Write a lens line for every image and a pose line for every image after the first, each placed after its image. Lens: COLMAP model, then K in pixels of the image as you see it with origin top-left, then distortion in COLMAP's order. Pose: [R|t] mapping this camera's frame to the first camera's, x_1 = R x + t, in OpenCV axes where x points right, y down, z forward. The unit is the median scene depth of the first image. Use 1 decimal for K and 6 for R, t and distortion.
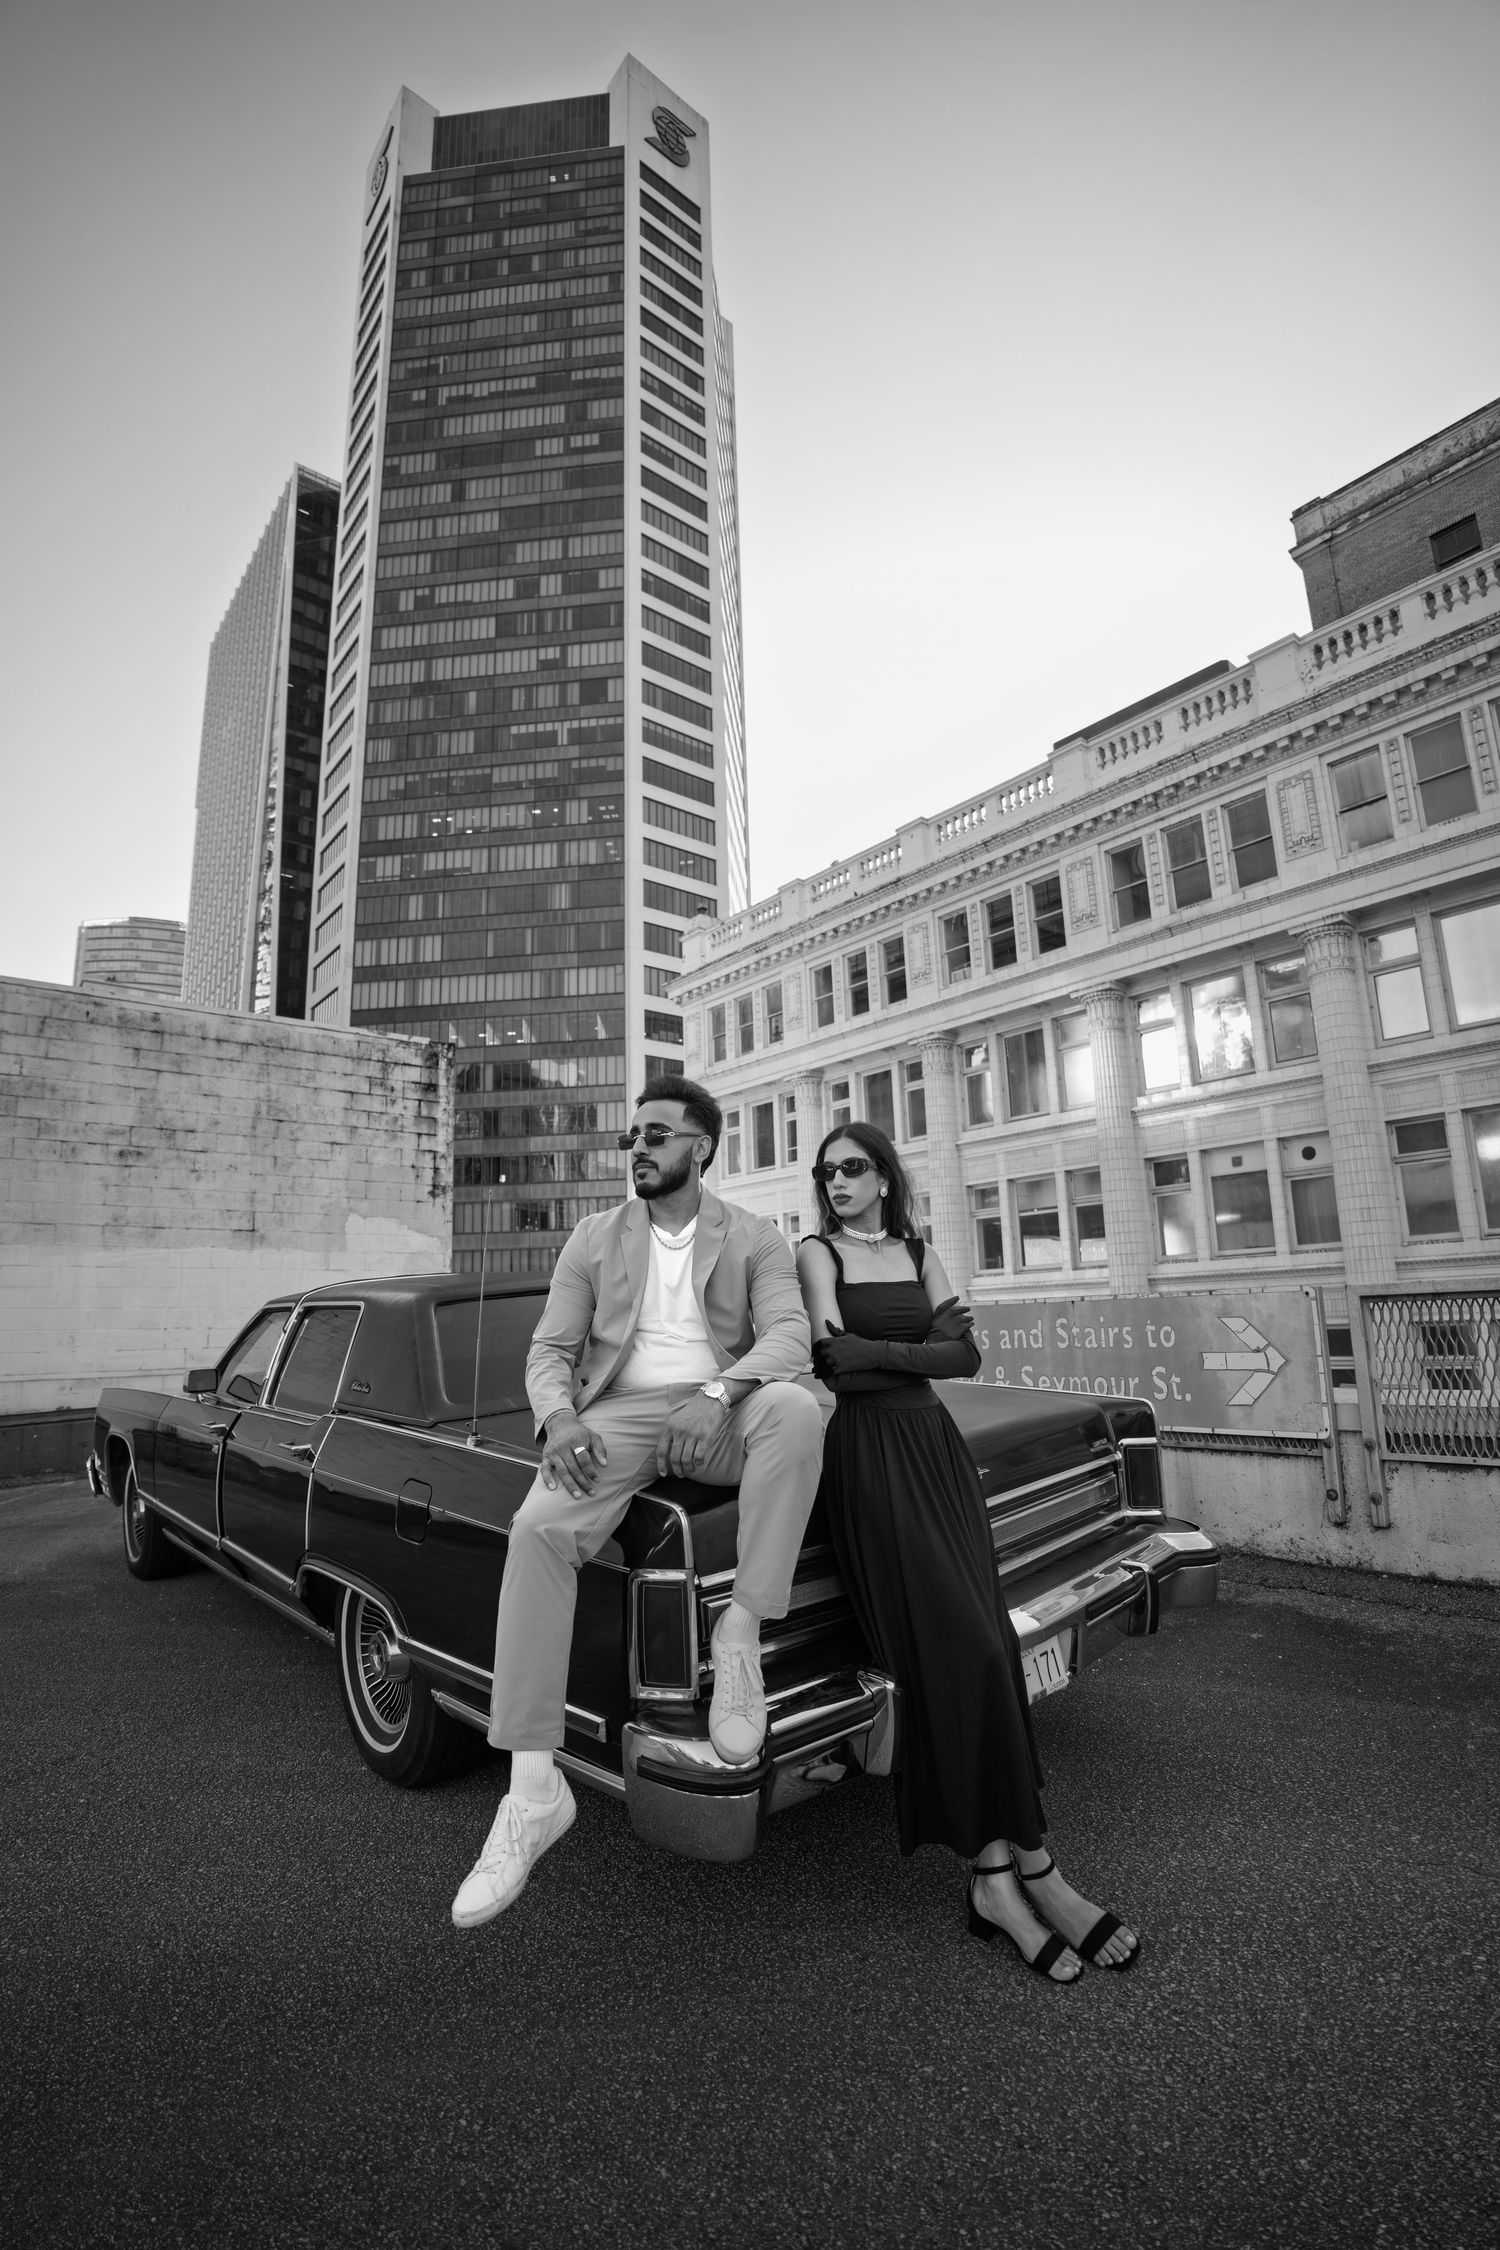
lens RADIAL K [[1034.7, 0, 756.8], [0, 1034.7, 1128.7], [0, 0, 1]] dist [-0.076196, 0.019637]
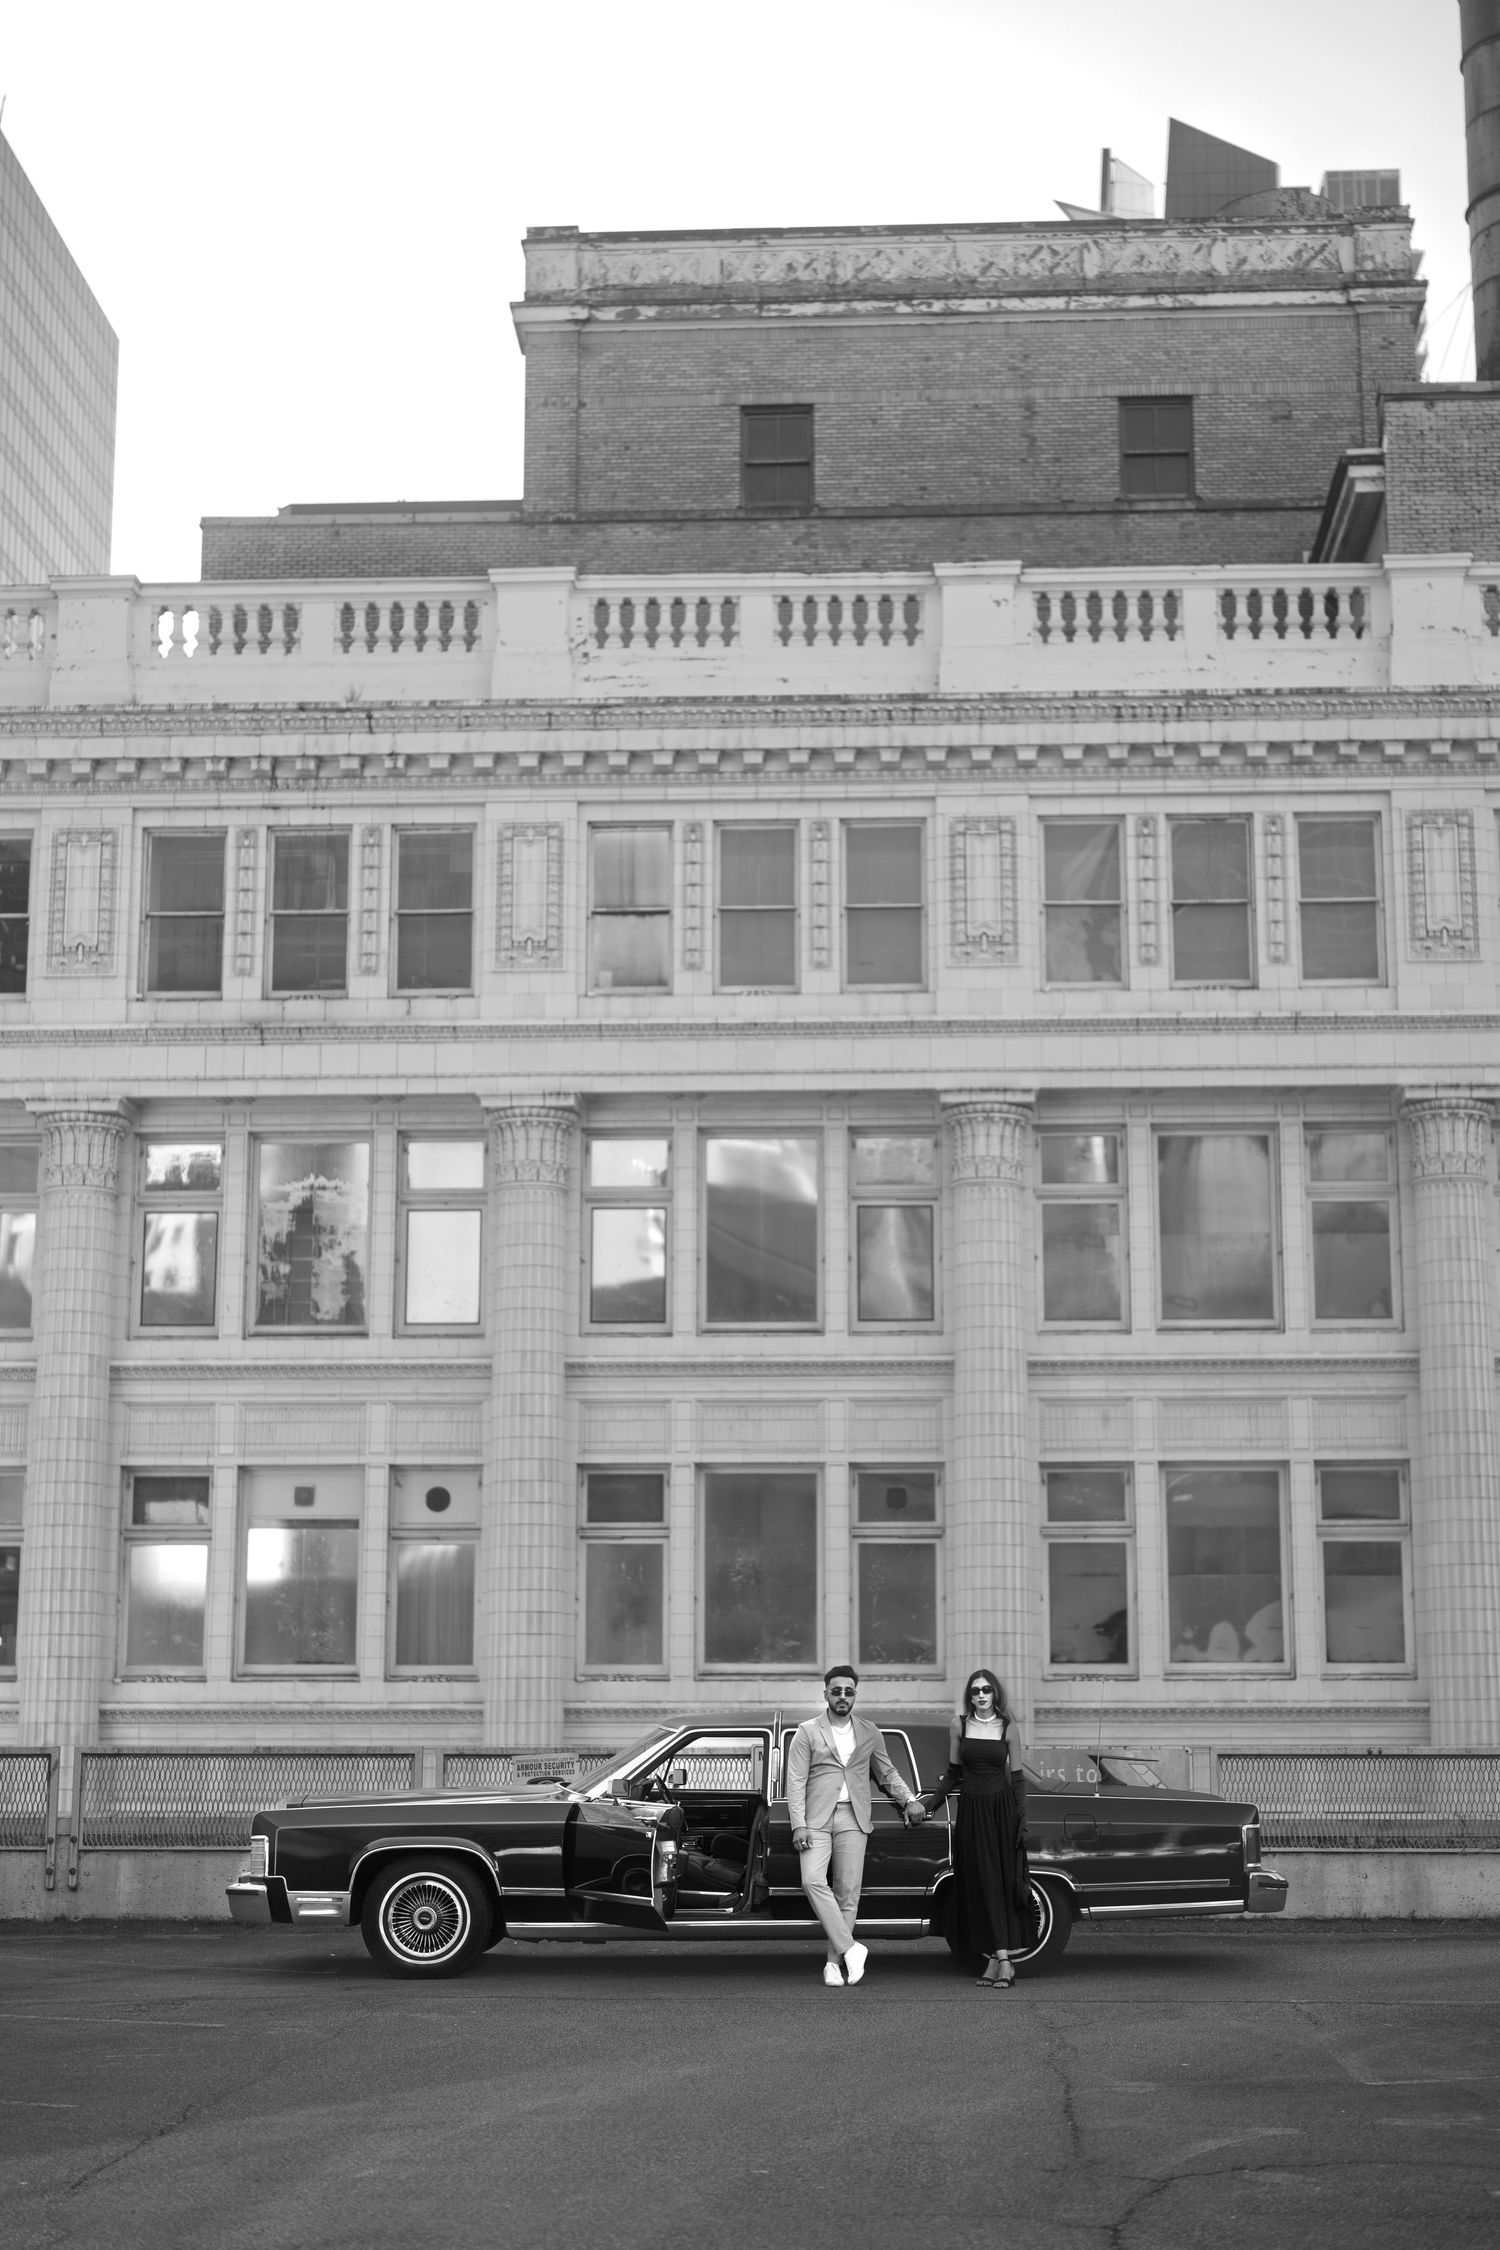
lens RADIAL K [[3092.5, 0, 758.7], [0, 3092.5, 1166.2], [0, 0, 1]] dist [0.030458, 0.000000]
pose [[0.680777, 0.172336, 0.711929, -0.514035], [-0.154676, 0.983835, -0.090247, -0.026426], [-0.715973, -0.048680, 0.696429, -0.264010]]
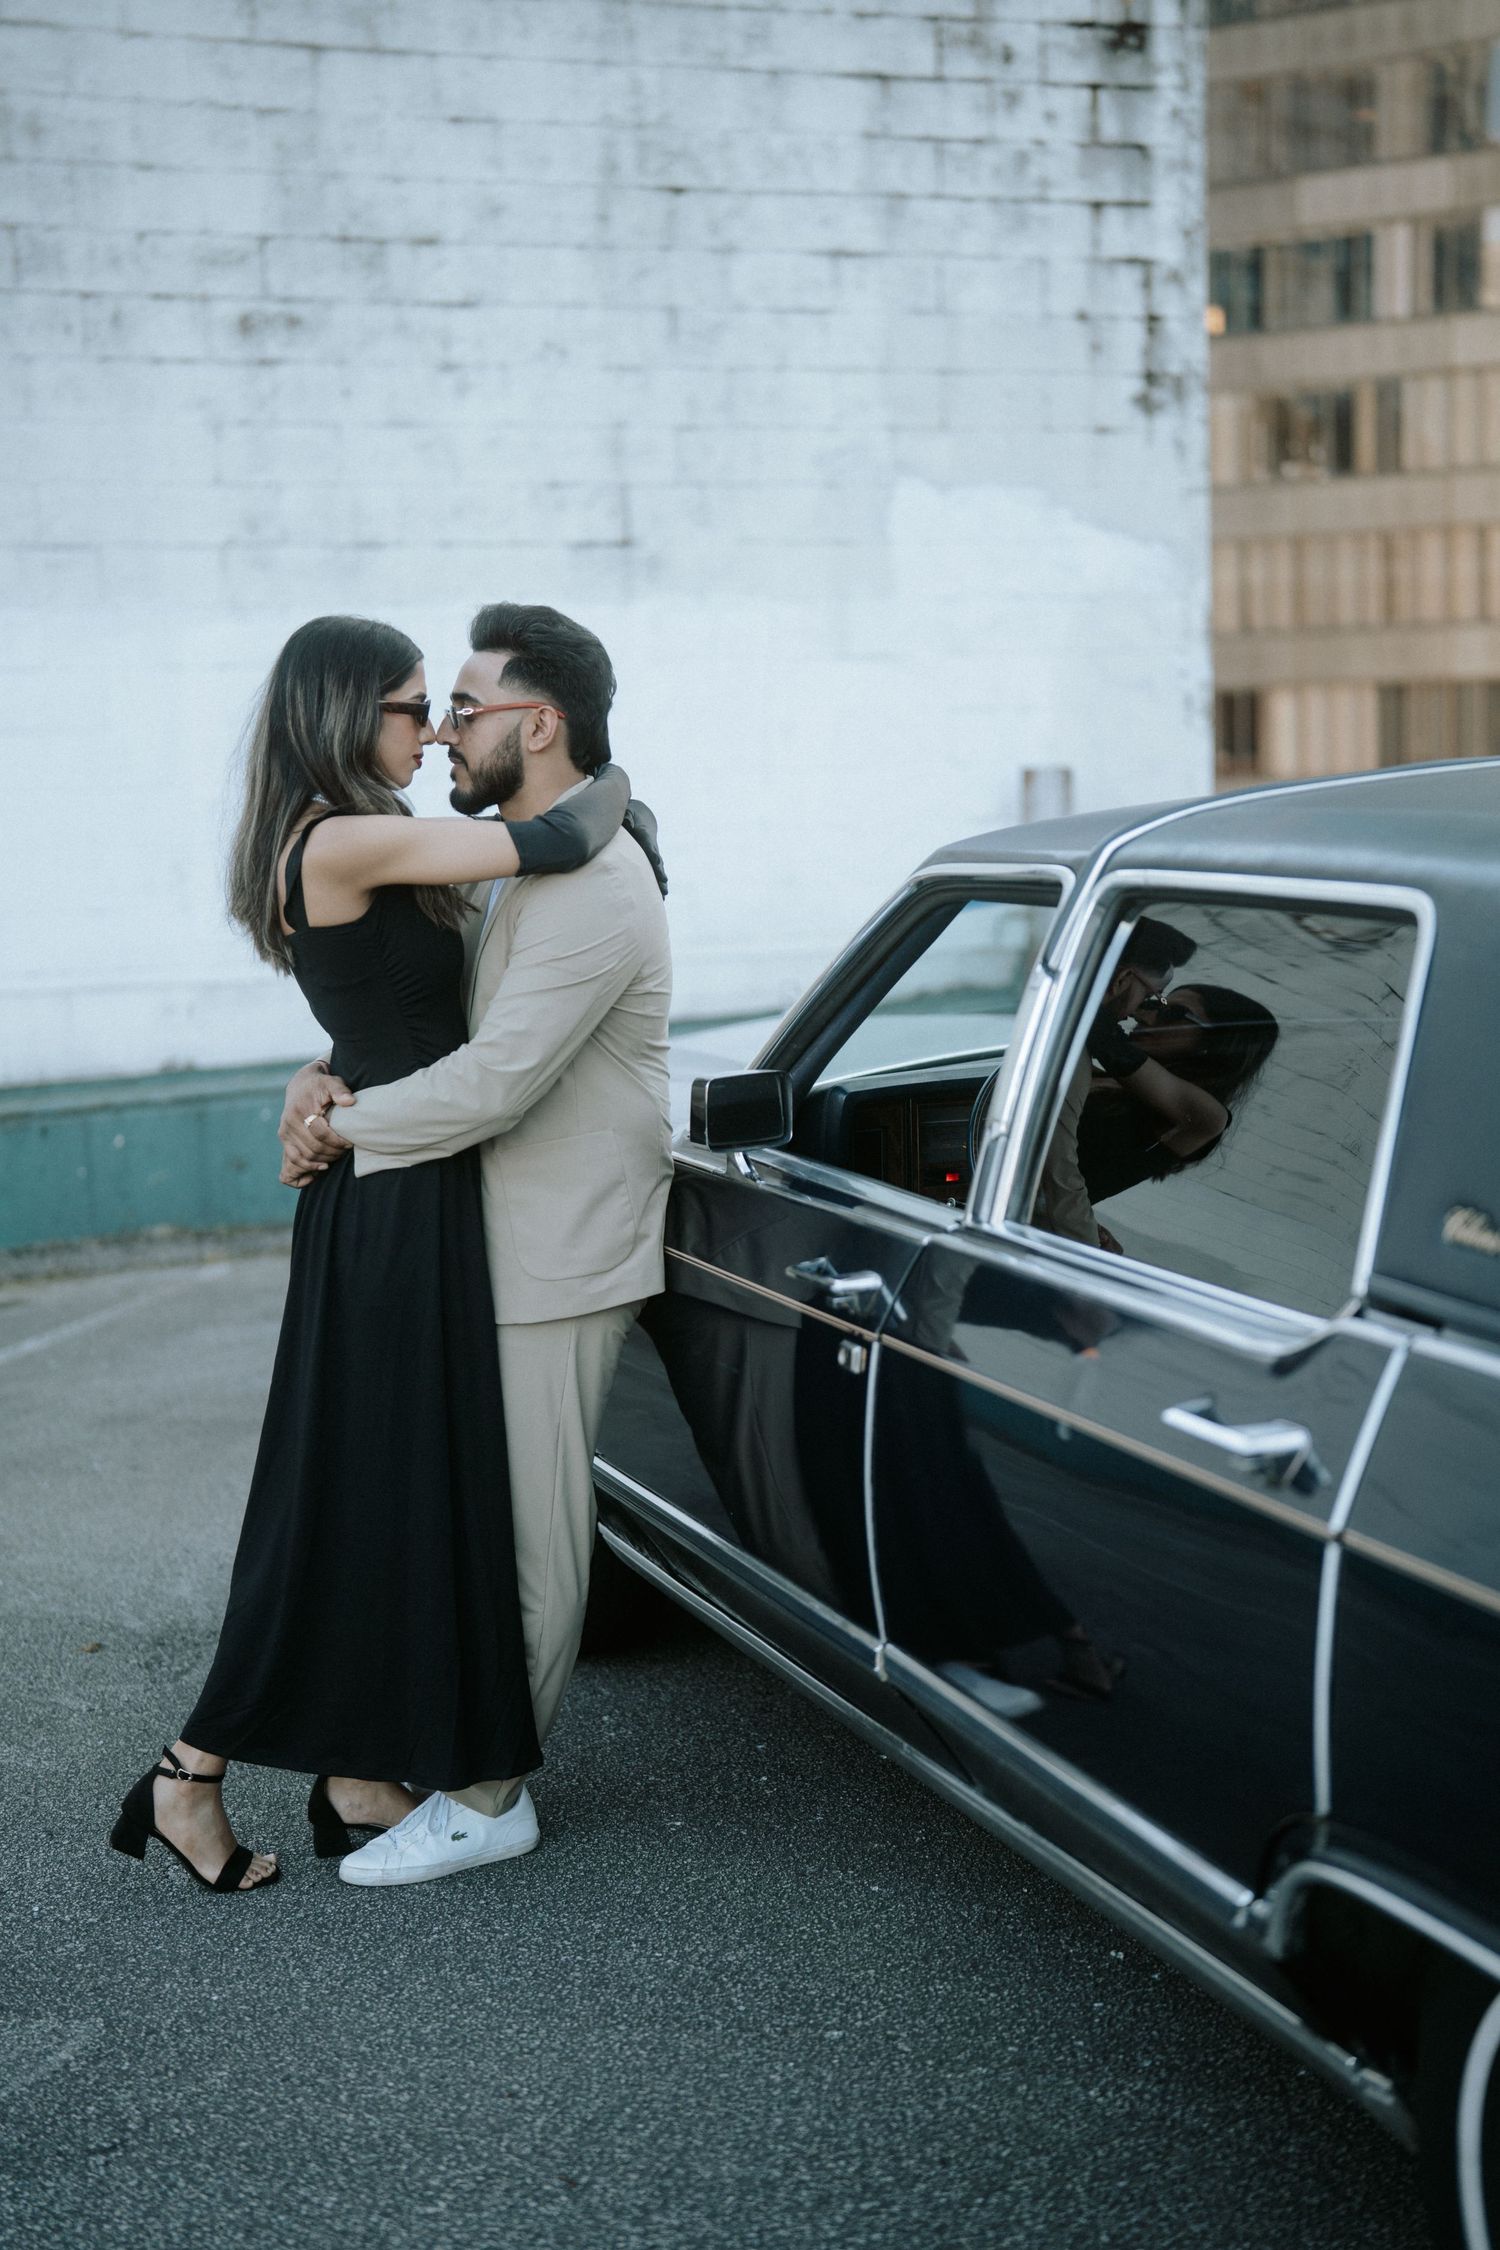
lens RADIAL K [[3092.5, 0, 769.7], [0, 3092.5, 1138.0], [0, 0, 1]] dist [0.030458, 0.000000]
pose [[0.931307, 0.046780, -0.361219, -0.032447], [0.065343, 0.954170, 0.292043, -0.002529], [0.358326, -0.295585, 0.885569, 0.027691]]
